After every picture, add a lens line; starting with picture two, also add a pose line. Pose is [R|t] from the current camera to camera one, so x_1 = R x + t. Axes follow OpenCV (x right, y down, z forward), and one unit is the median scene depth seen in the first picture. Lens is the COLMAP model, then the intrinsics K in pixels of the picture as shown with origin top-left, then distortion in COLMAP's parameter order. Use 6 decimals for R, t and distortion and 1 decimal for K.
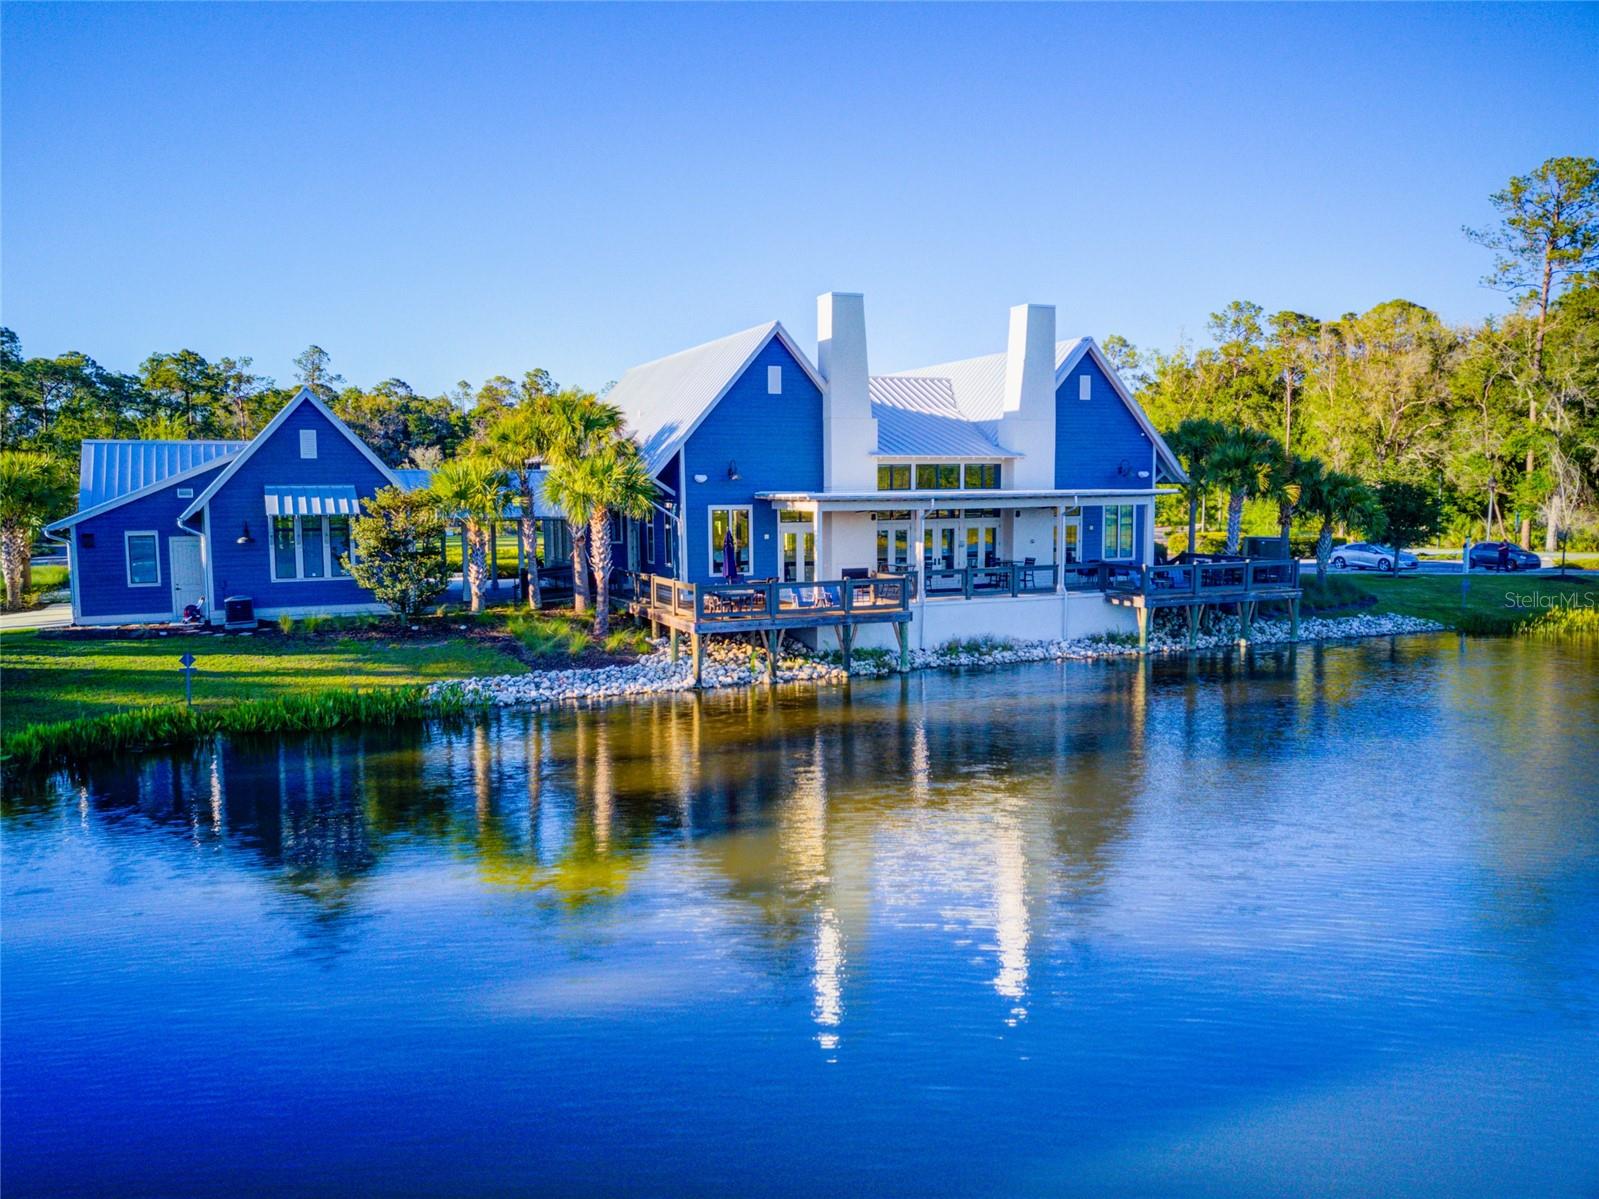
lens RADIAL K [[1278.2, 0, 794.3], [0, 1278.2, 614.0], [0, 0, 1]] dist [0.039207, -0.038847]
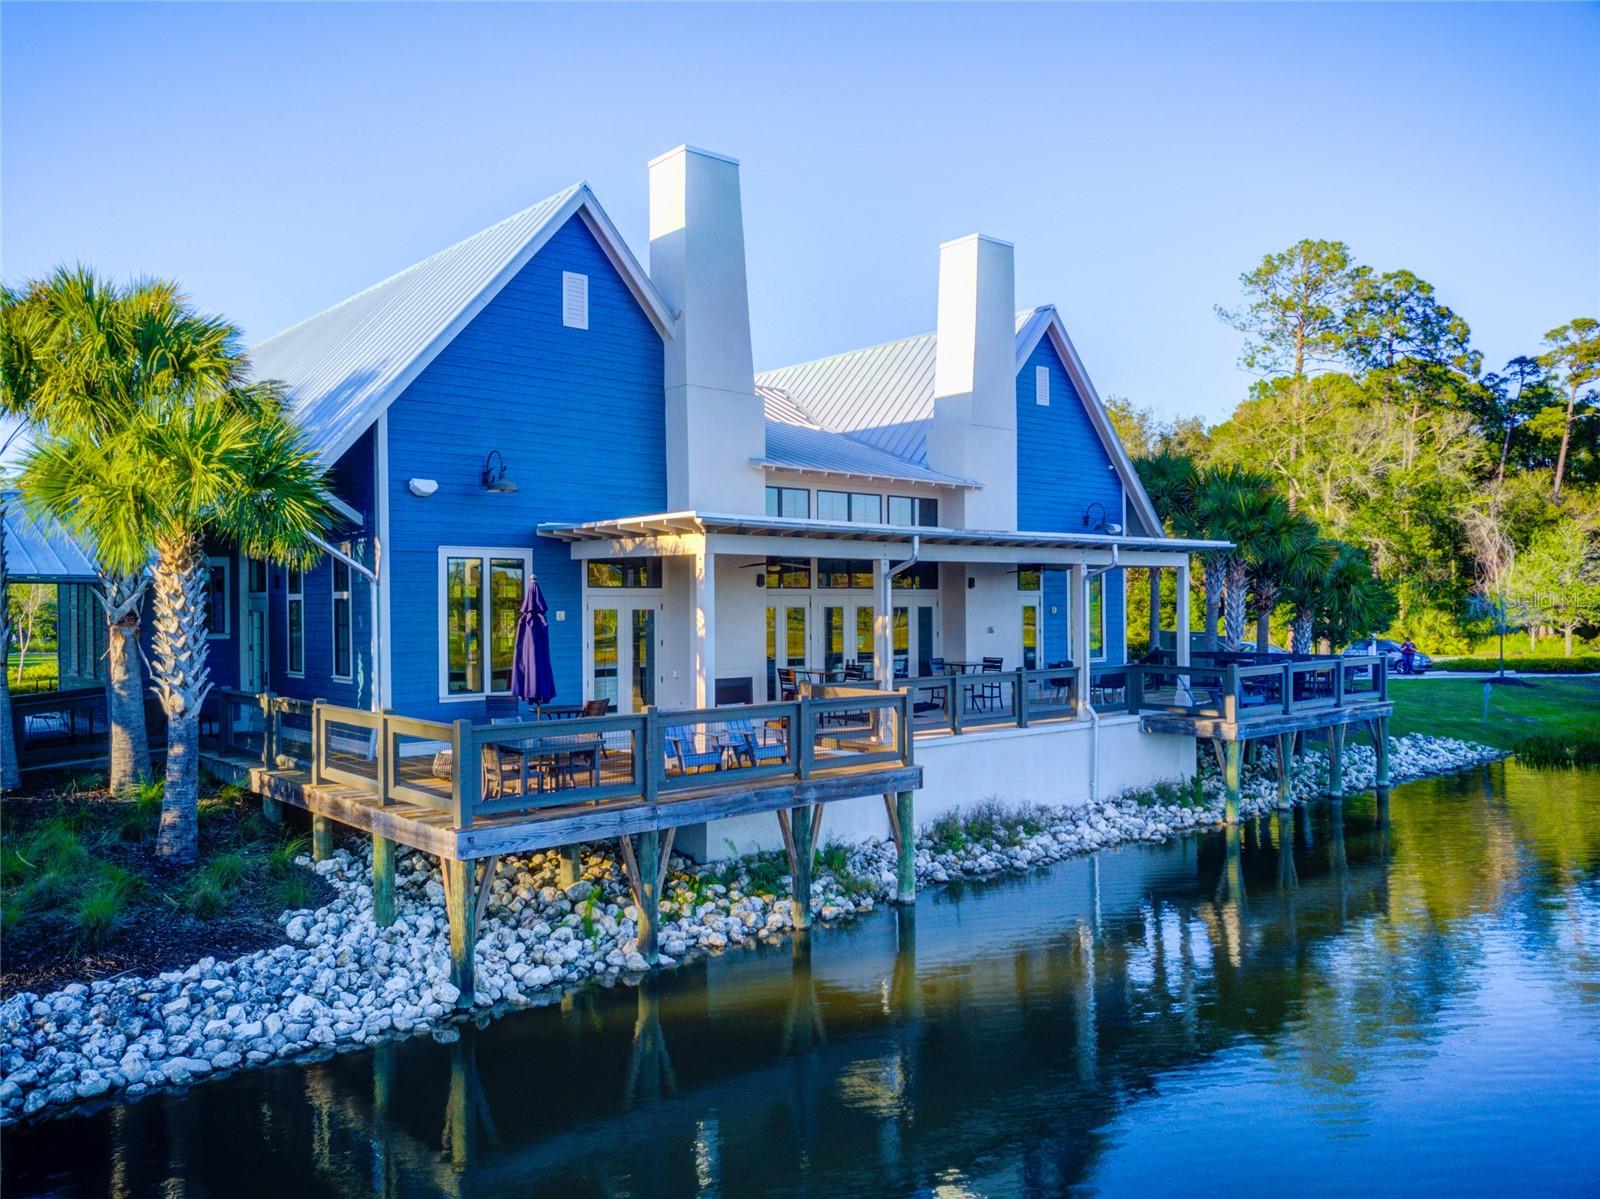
lens RADIAL K [[1279.0, 0, 811.7], [0, 1279.0, 594.5], [0, 0, 1]] dist [0.039207, -0.038847]
pose [[0.952042, 0.004691, 0.305930, -0.080529], [0.028584, 0.994146, -0.104199, -0.015674], [-0.304628, 0.107946, 0.946335, 0.519308]]
